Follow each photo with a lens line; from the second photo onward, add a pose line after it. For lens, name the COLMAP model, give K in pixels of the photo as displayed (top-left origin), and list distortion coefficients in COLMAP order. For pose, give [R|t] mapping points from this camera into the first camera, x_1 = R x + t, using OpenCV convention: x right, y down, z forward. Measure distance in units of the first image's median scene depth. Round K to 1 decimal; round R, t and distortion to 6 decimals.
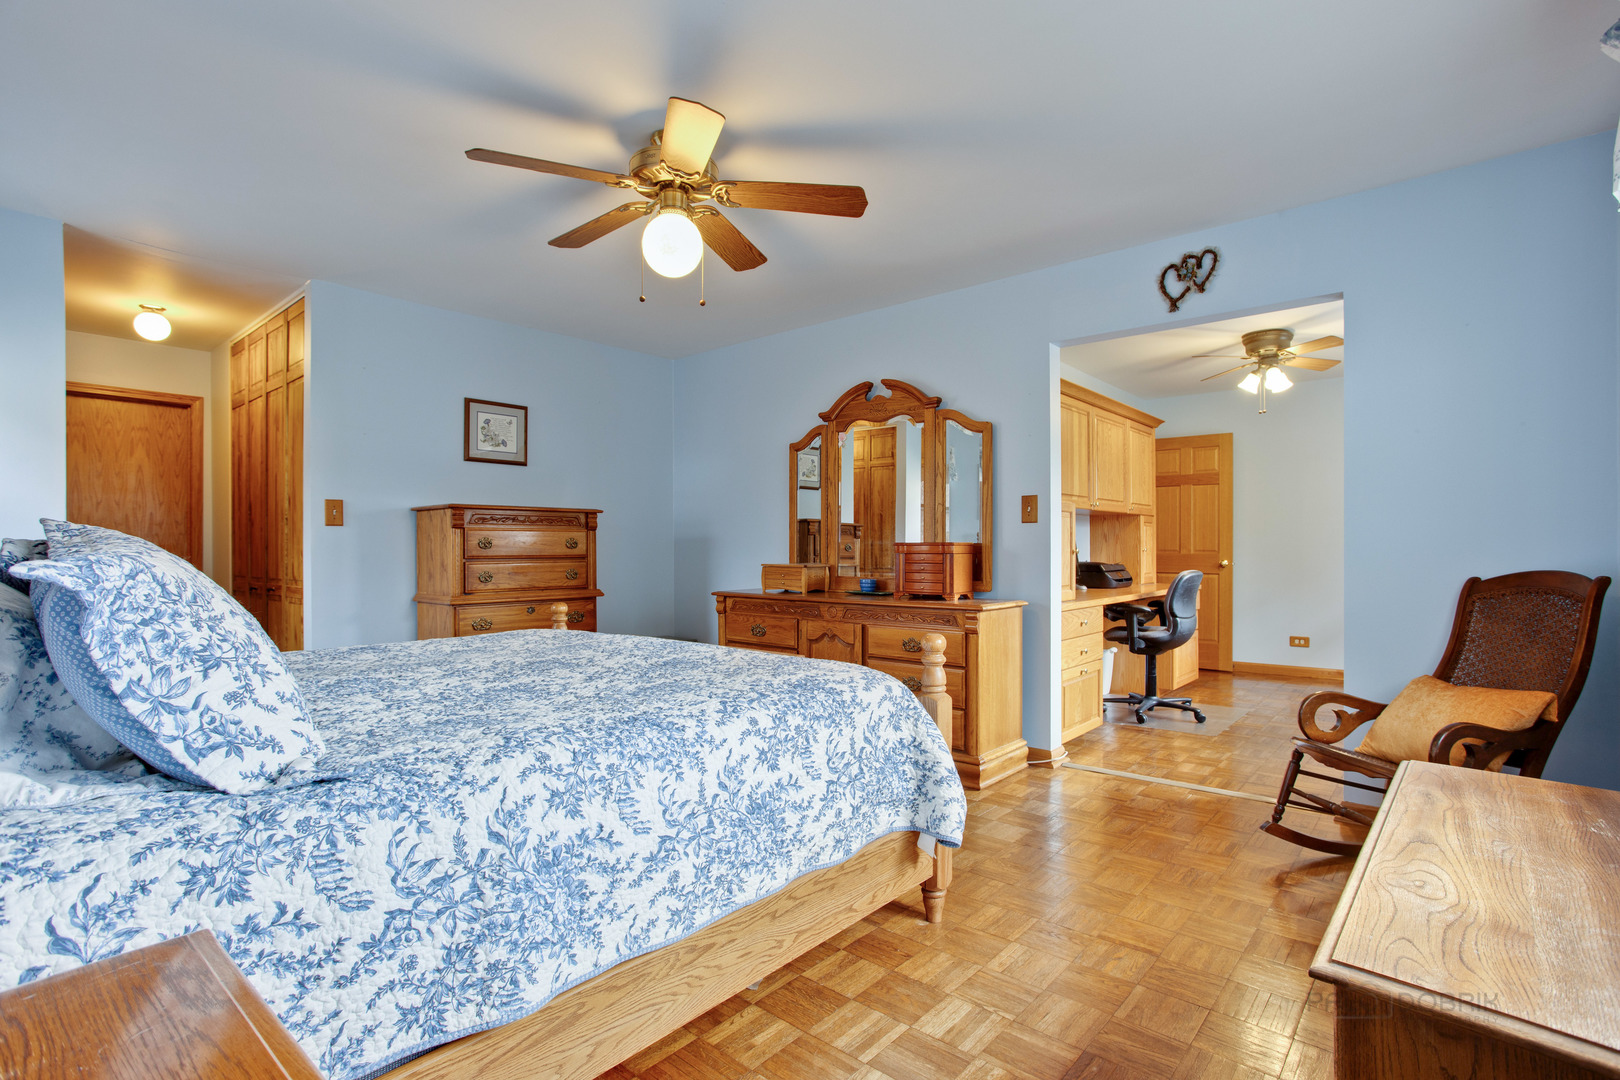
lens RADIAL K [[789.4, 0, 809.1], [0, 789.4, 543.7], [0, 0, 1]] dist [-0.036140, 0.001872]
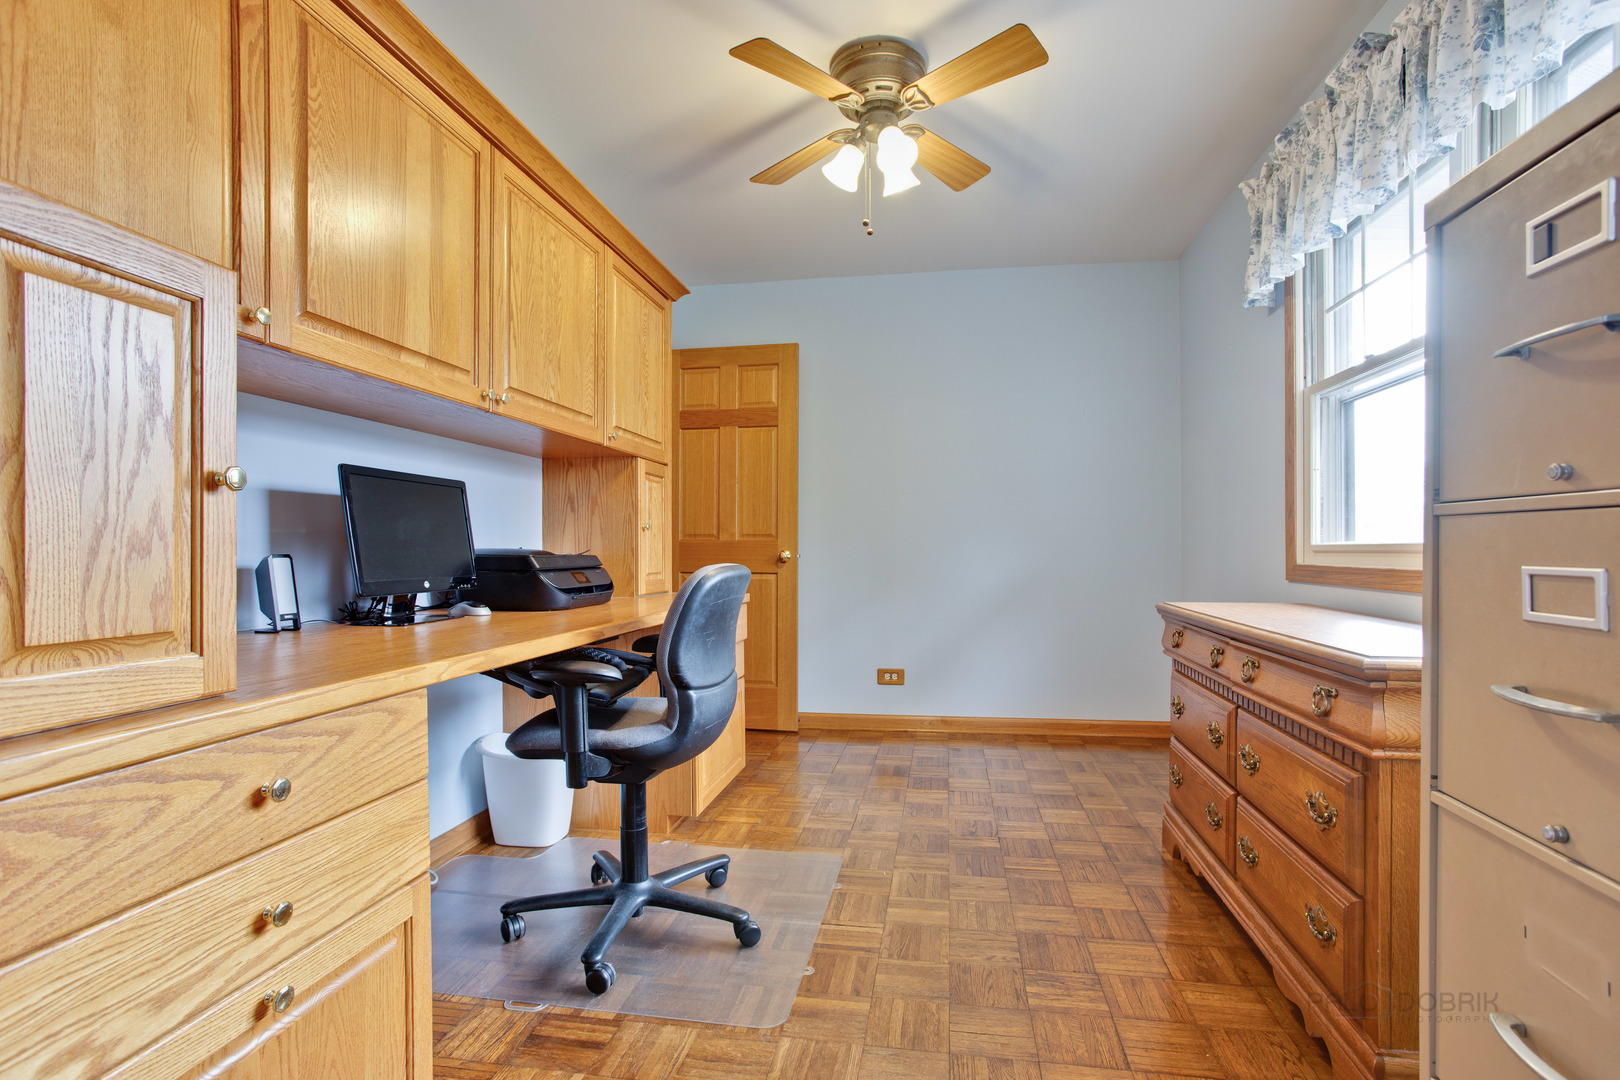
lens RADIAL K [[789.4, 0, 809.7], [0, 789.4, 547.0], [0, 0, 1]] dist [-0.036140, 0.001872]
pose [[0.860300, -0.000310, 0.509787, 0.279156], [0.000790, 0.999999, -0.000725, 0.022360], [-0.509787, 0.001027, 0.860300, 0.549738]]
